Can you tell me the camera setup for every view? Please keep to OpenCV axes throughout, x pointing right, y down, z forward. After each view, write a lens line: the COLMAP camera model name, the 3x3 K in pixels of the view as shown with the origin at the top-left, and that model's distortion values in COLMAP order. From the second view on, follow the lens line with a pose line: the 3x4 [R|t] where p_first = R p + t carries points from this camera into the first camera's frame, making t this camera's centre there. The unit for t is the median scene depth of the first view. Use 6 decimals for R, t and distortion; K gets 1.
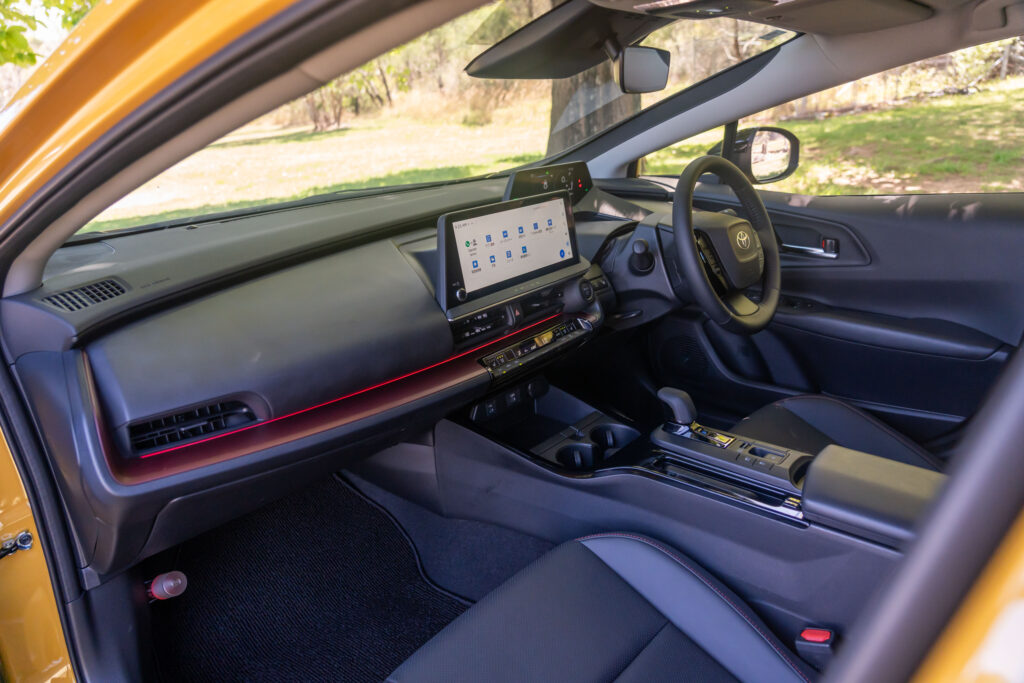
lens RADIAL K [[691.2, 0, 519.6], [0, 691.2, 346.3], [0, 0, 1]] dist [-0.002014, -0.004110]
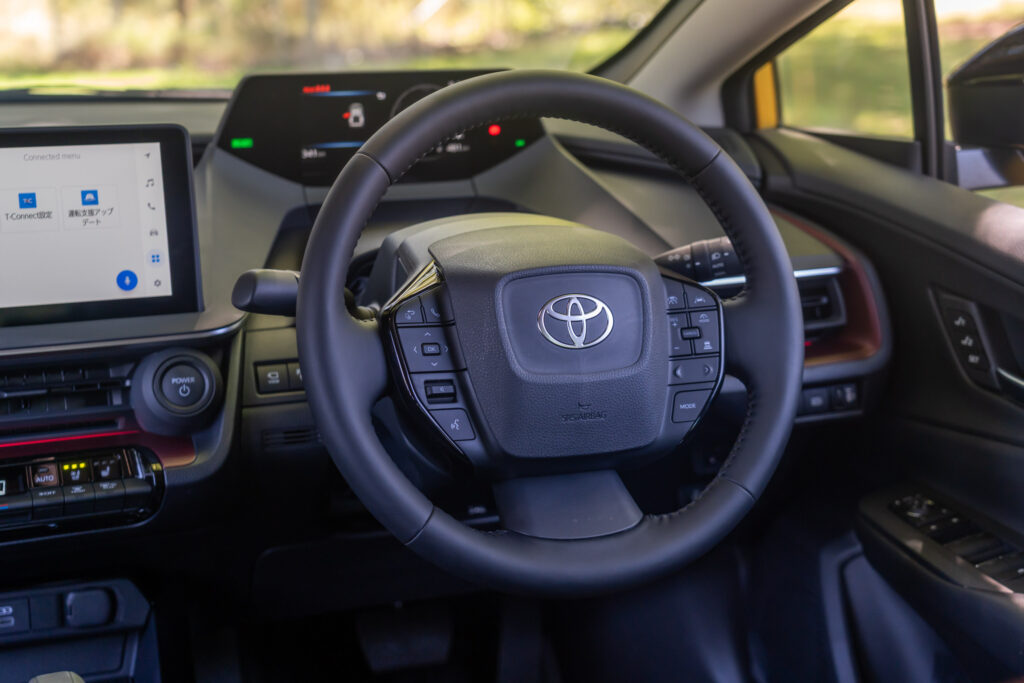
lens RADIAL K [[1630.5, 0, 538.8], [0, 1630.5, 337.2], [0, 0, 1]] dist [0.053352, 0.000000]
pose [[0.884007, 0.160231, -0.439155, 0.698608], [-0.200289, 0.978652, -0.046102, -0.108954], [0.422393, 0.128712, 0.897228, 0.275139]]
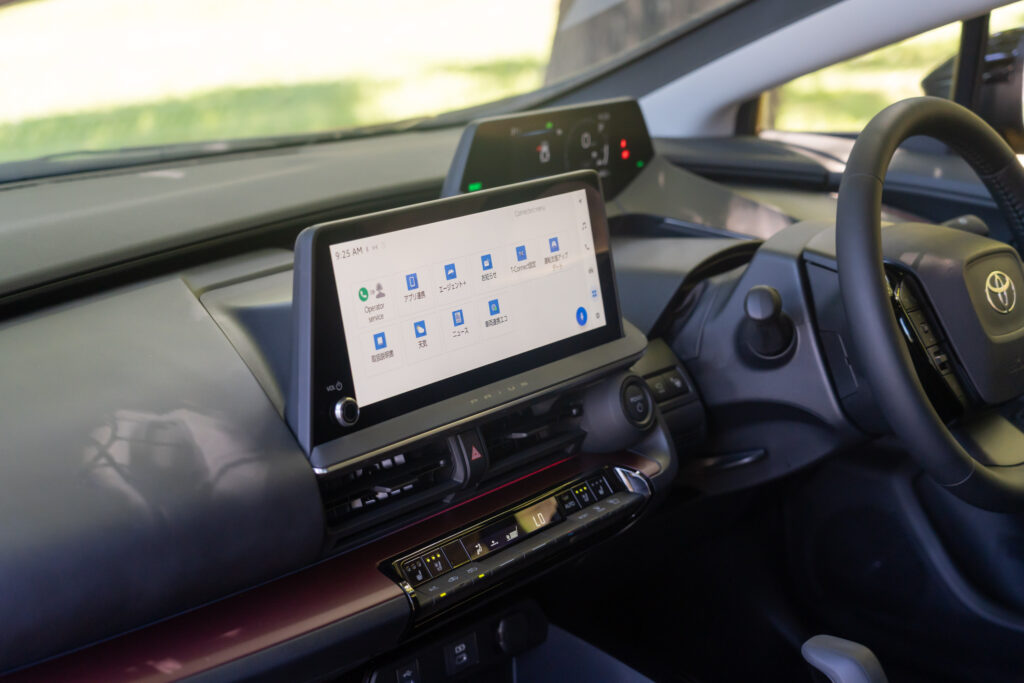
lens RADIAL K [[1708.6, 0, 534.6], [0, 1708.6, 339.8], [0, 0, 1]] dist [0.052467, 0.000000]
pose [[0.999302, 0.016777, 0.033381, -0.003026], [-0.013225, 0.994497, -0.103929, -0.008579], [-0.034941, 0.103415, 0.994024, -0.057009]]
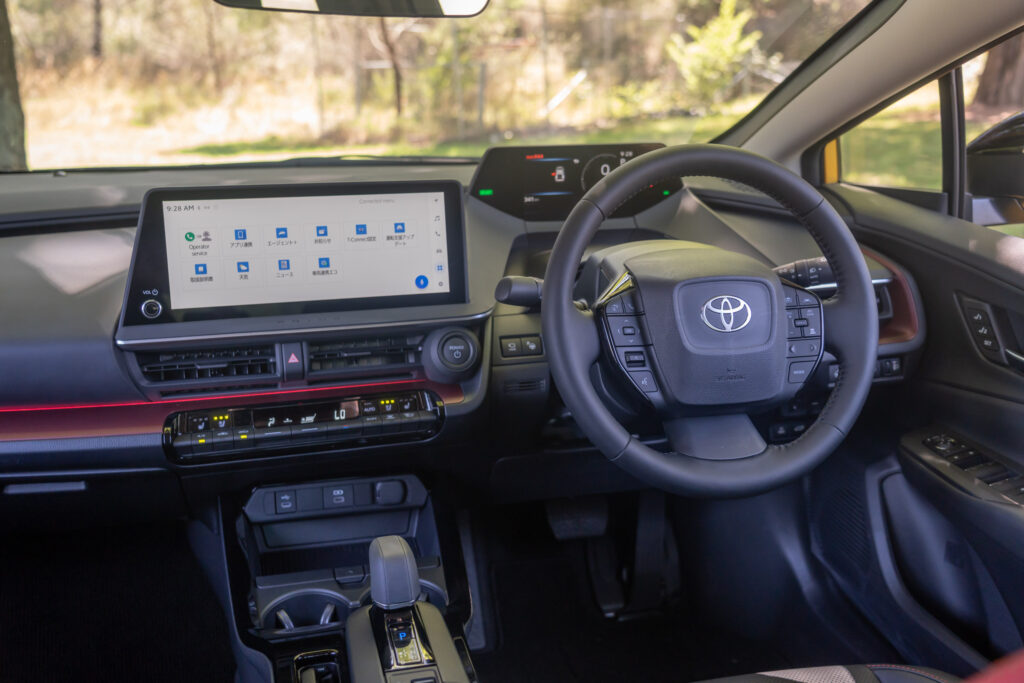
lens RADIAL K [[1060.5, 0, 509.7], [0, 1060.5, 340.8], [0, 0, 1]] dist [0.025914, 0.000000]
pose [[0.831369, 0.185590, -0.523814, 0.635540], [-0.219858, 0.975526, -0.003313, -0.099982], [0.510380, 0.117919, 0.851826, 0.262066]]
